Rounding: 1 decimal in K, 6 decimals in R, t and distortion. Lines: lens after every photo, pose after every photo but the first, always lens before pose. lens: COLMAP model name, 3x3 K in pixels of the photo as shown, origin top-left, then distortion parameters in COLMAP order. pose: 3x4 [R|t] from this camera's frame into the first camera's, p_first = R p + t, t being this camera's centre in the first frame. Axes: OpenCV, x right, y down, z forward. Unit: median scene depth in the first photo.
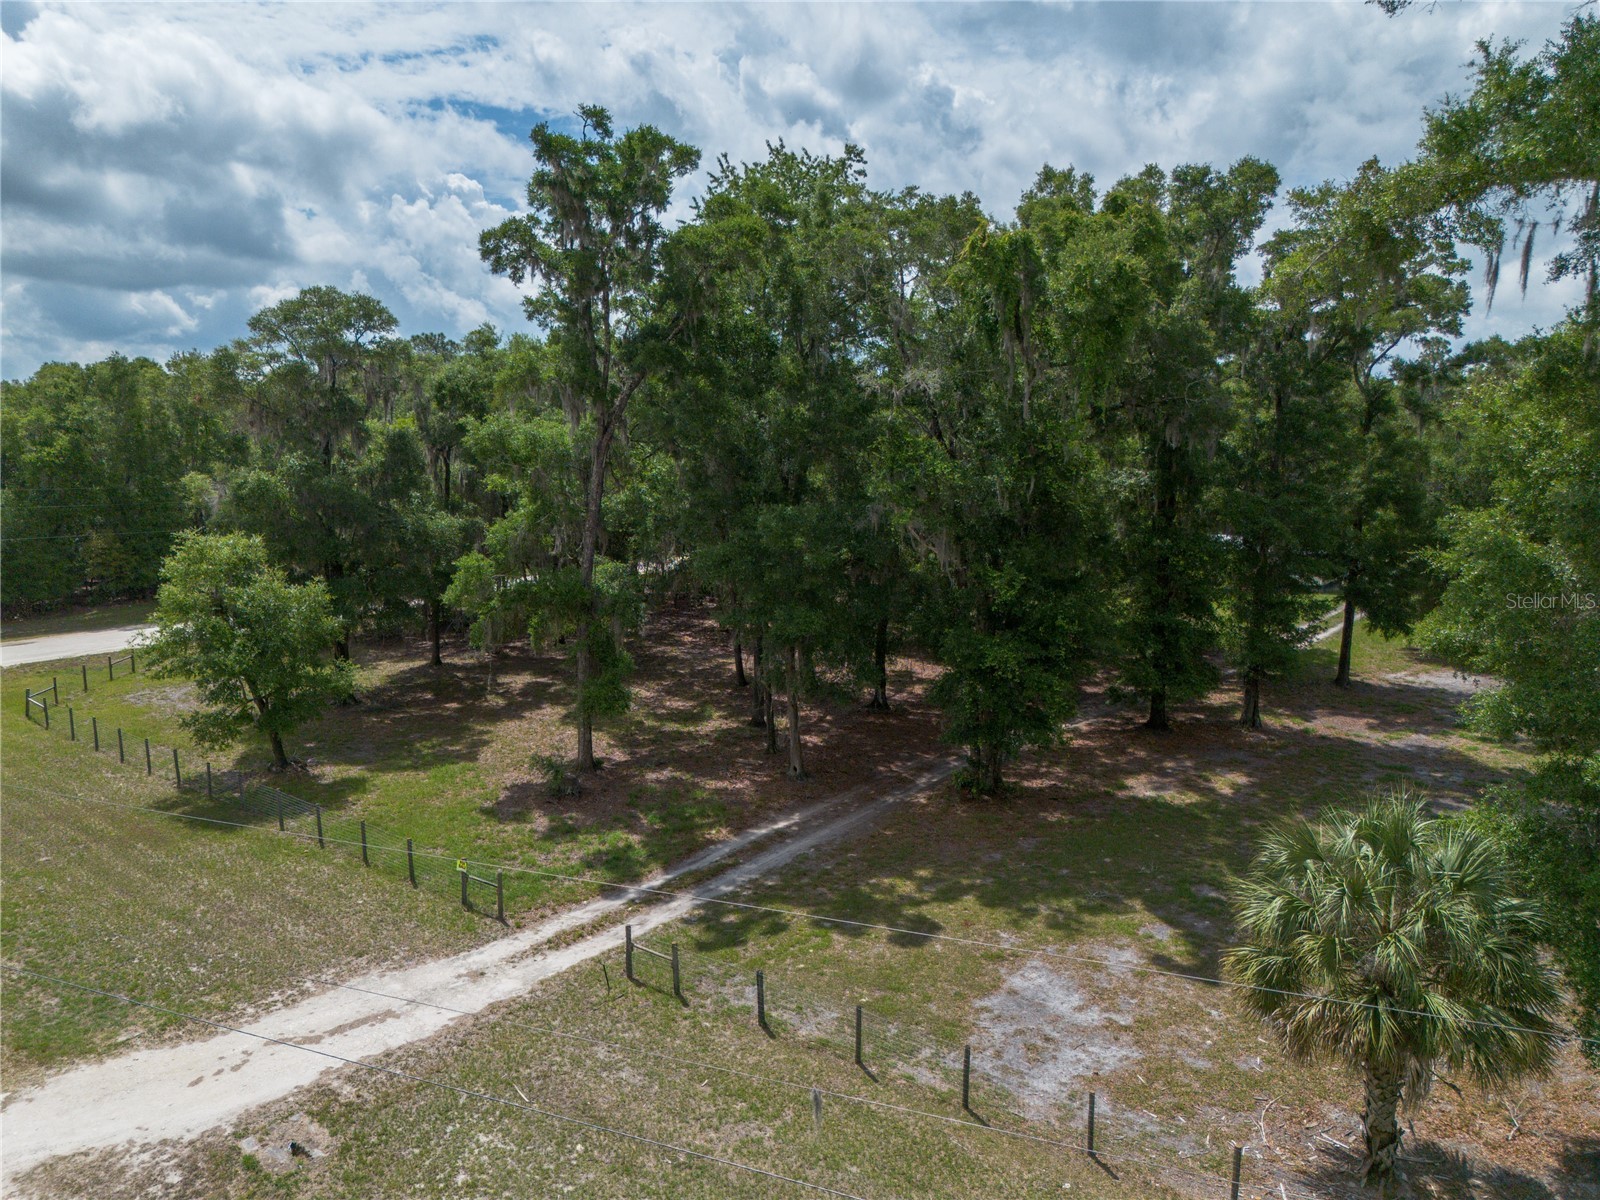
lens RADIAL K [[1138.3, 0, 791.8], [0, 1138.3, 603.1], [0, 0, 1]] dist [0.030706, -0.013585]
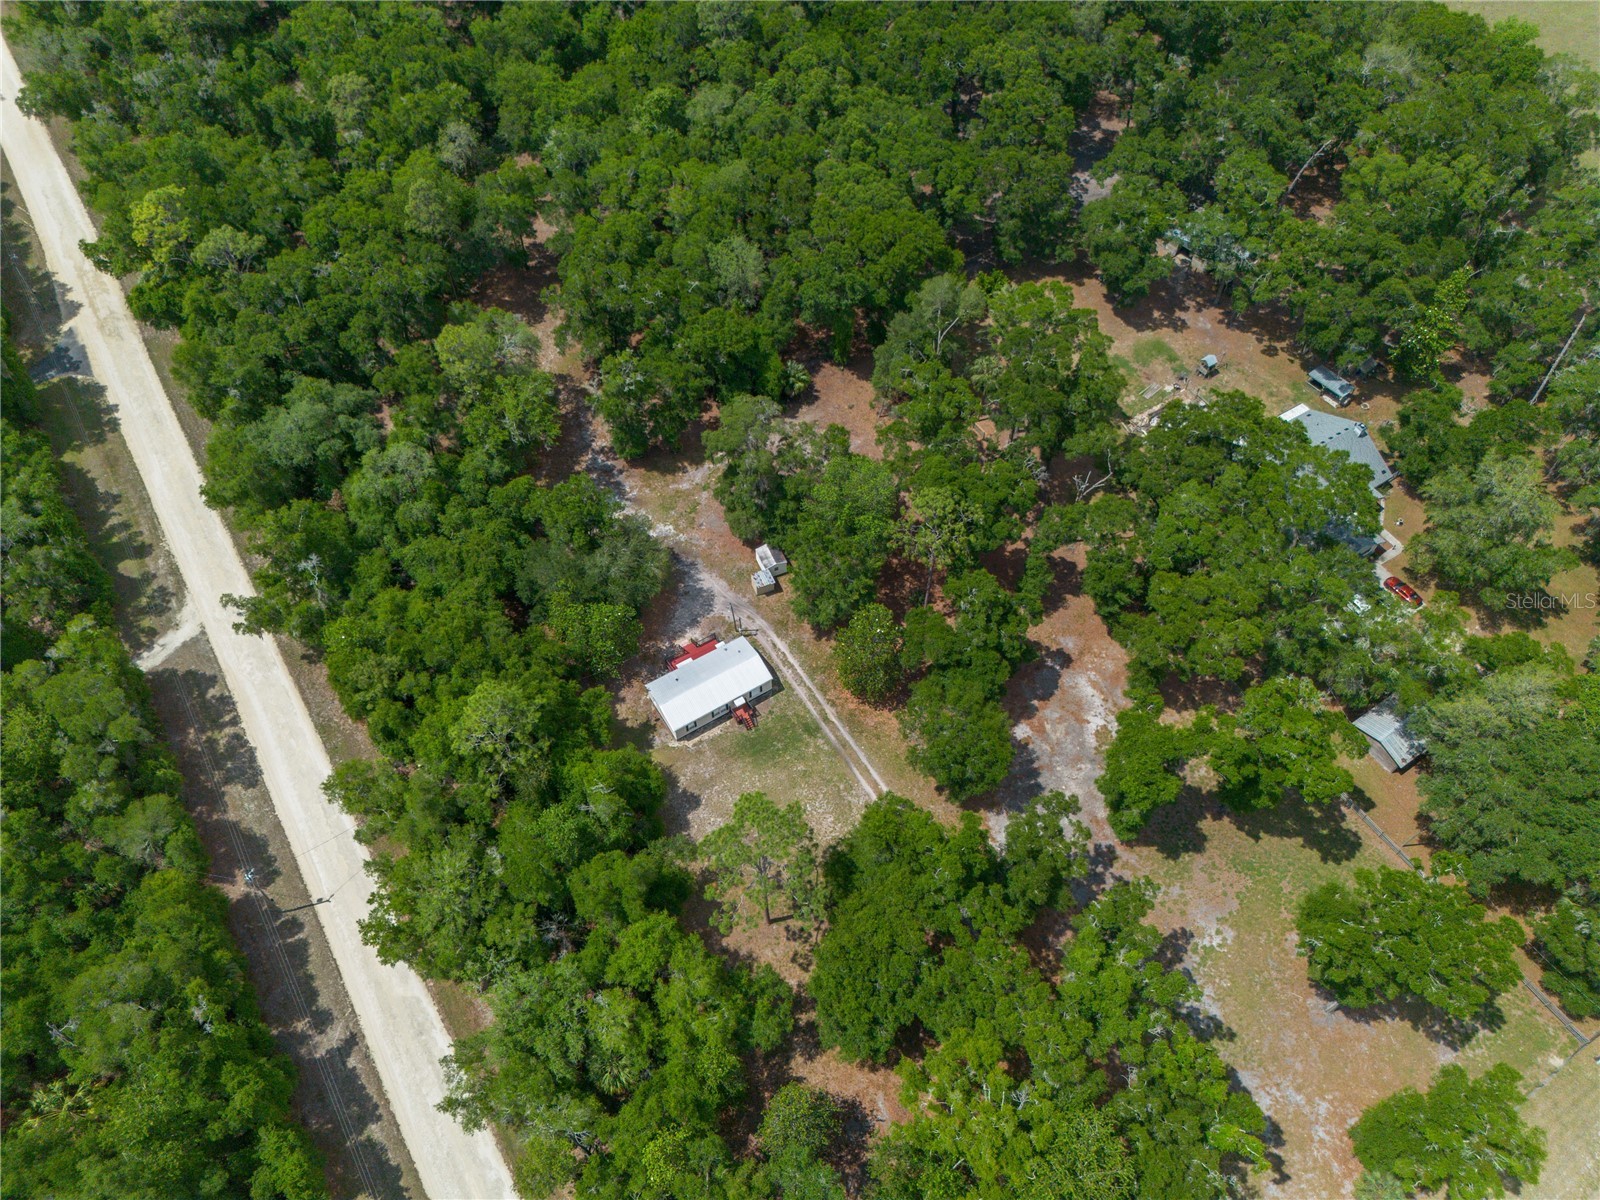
lens RADIAL K [[1138.3, 0, 783.3], [0, 1138.3, 600.1], [0, 0, 1]] dist [0.030706, -0.013585]
pose [[0.350479, -0.761255, 0.545578, -0.775052], [0.138358, 0.618220, 0.773732, -3.585904], [-0.926294, -0.195692, 0.321999, 1.420200]]
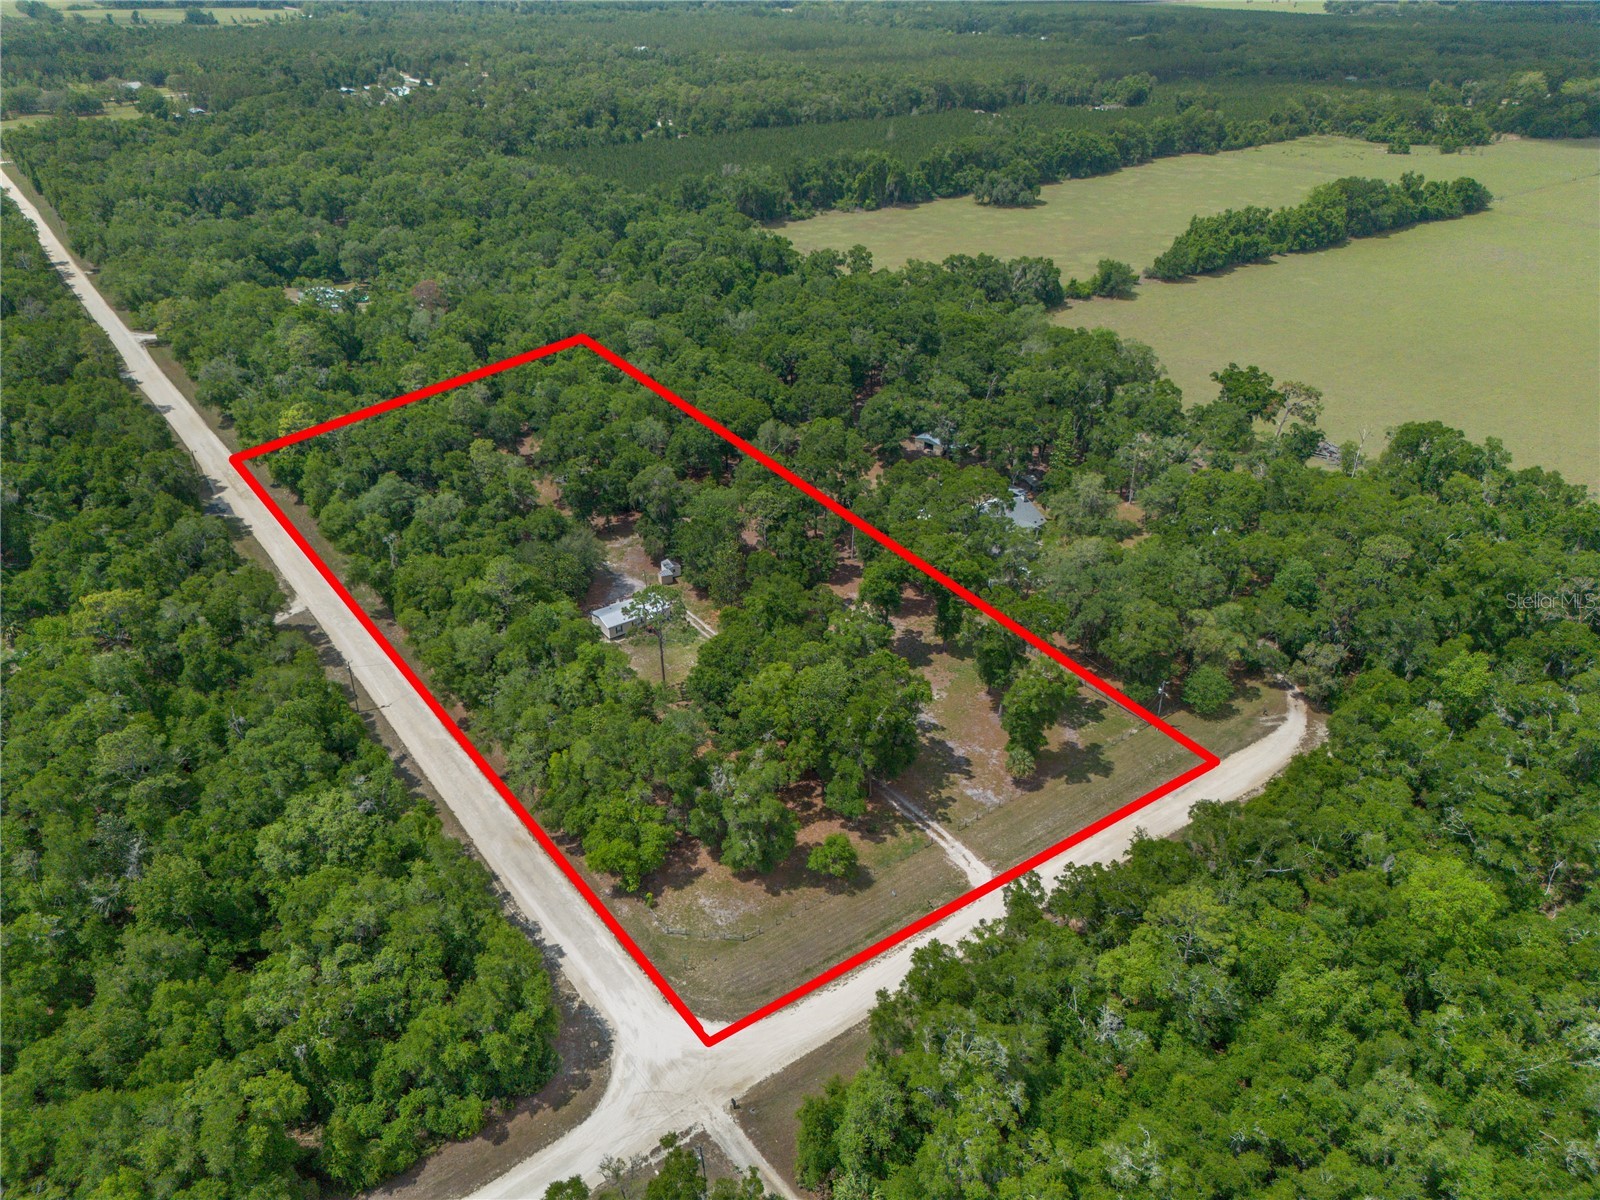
lens RADIAL K [[1138.3, 0, 805.2], [0, 1138.3, 596.7], [0, 0, 1]] dist [0.030706, -0.013585]
pose [[0.271939, -0.469428, 0.840051, -4.229353], [0.143360, 0.882970, 0.447003, -3.147023], [-0.951576, -0.001128, 0.307411, -0.130971]]
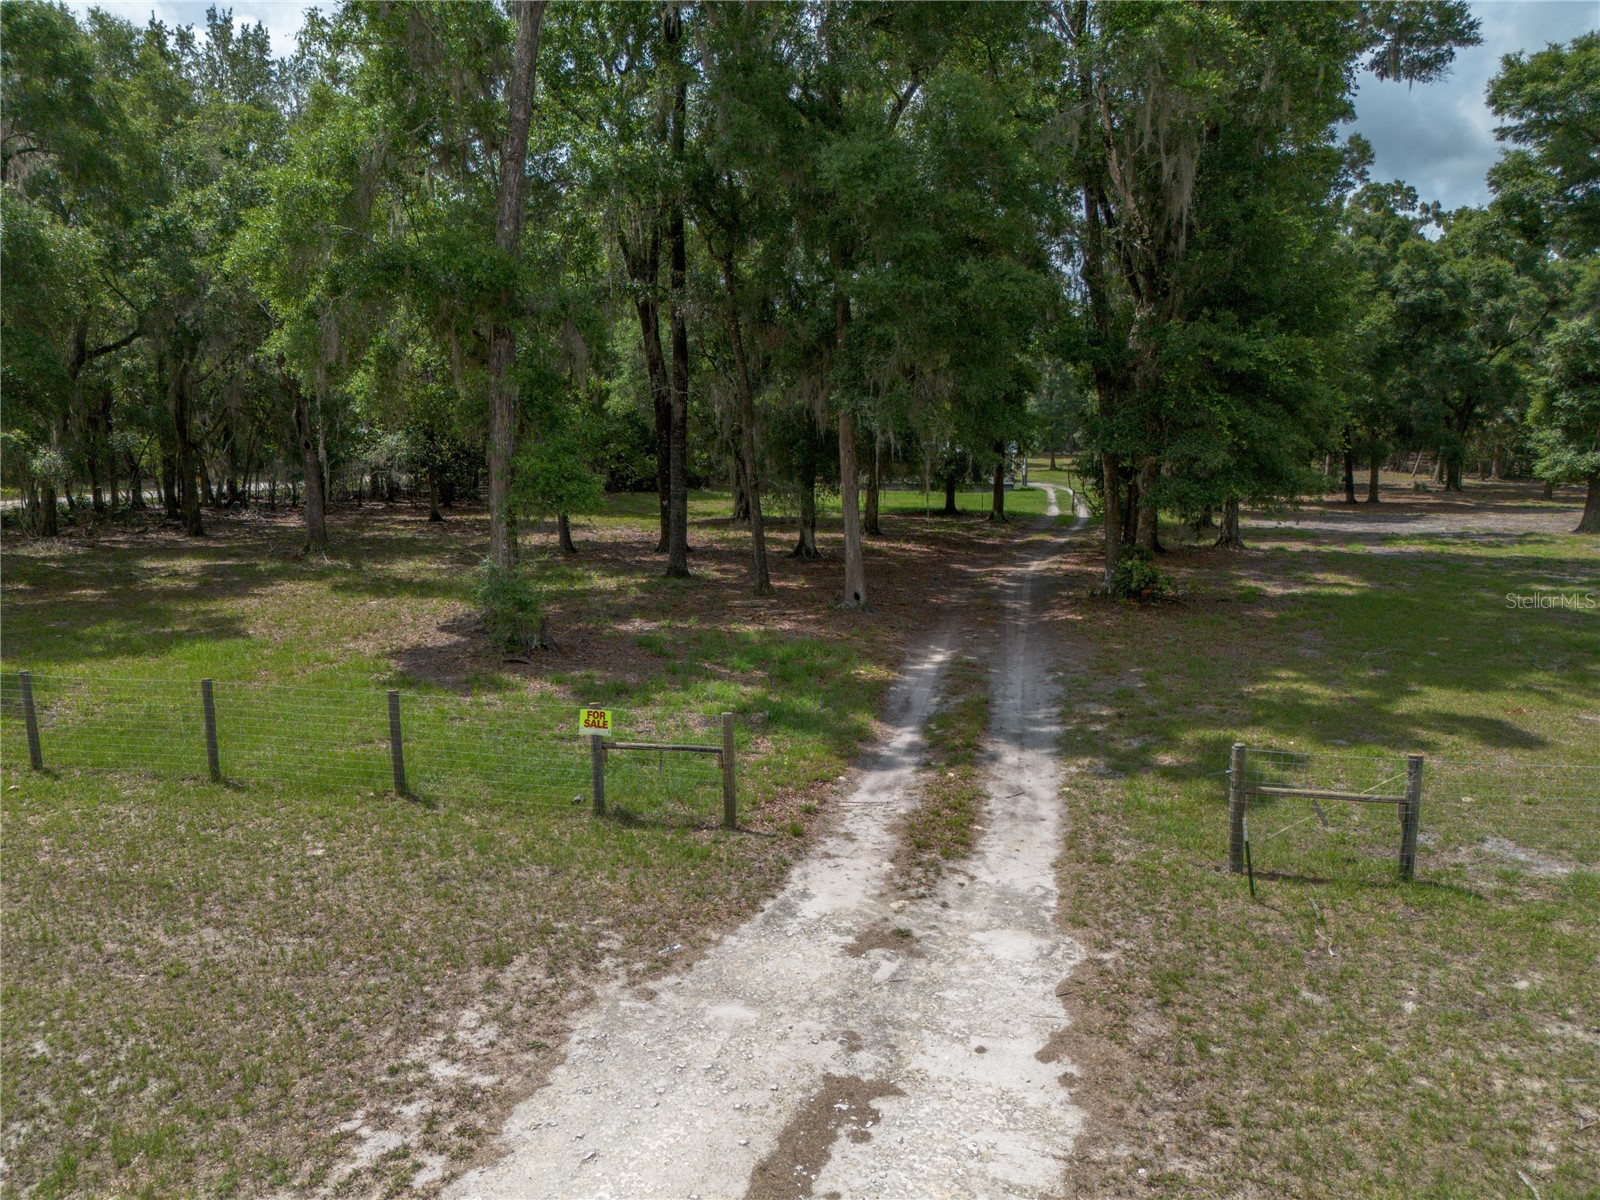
lens RADIAL K [[1138.3, 0, 795.7], [0, 1138.3, 602.1], [0, 0, 1]] dist [0.030706, -0.013585]
pose [[0.901496, -0.060845, 0.428488, -0.368878], [0.063277, 0.997959, 0.008581, 0.177496], [-0.428136, 0.019378, 0.903507, 0.568714]]
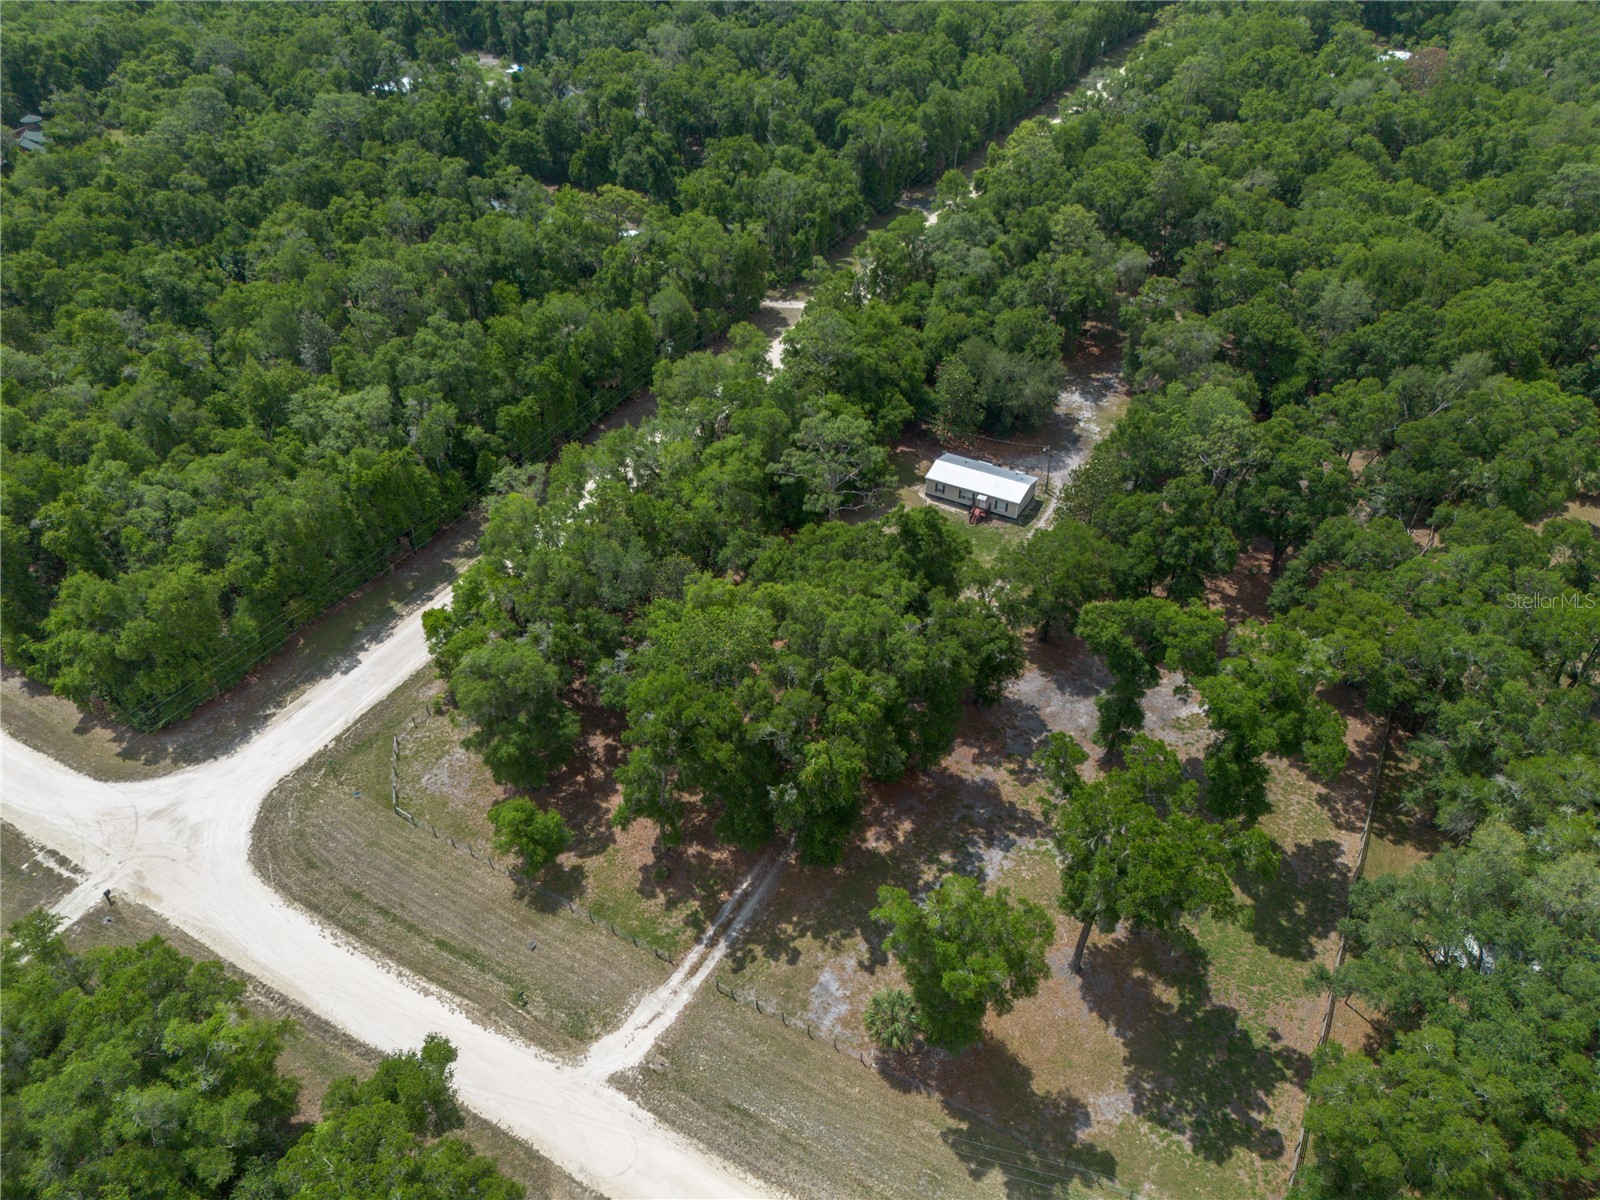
lens RADIAL K [[1138.3, 0, 796.0], [0, 1138.3, 597.7], [0, 0, 1]] dist [0.030706, -0.013585]
pose [[0.989717, -0.083104, 0.116424, -0.175931], [0.015151, 0.870244, 0.492388, -2.095552], [-0.142237, -0.485561, 0.862554, -1.296749]]
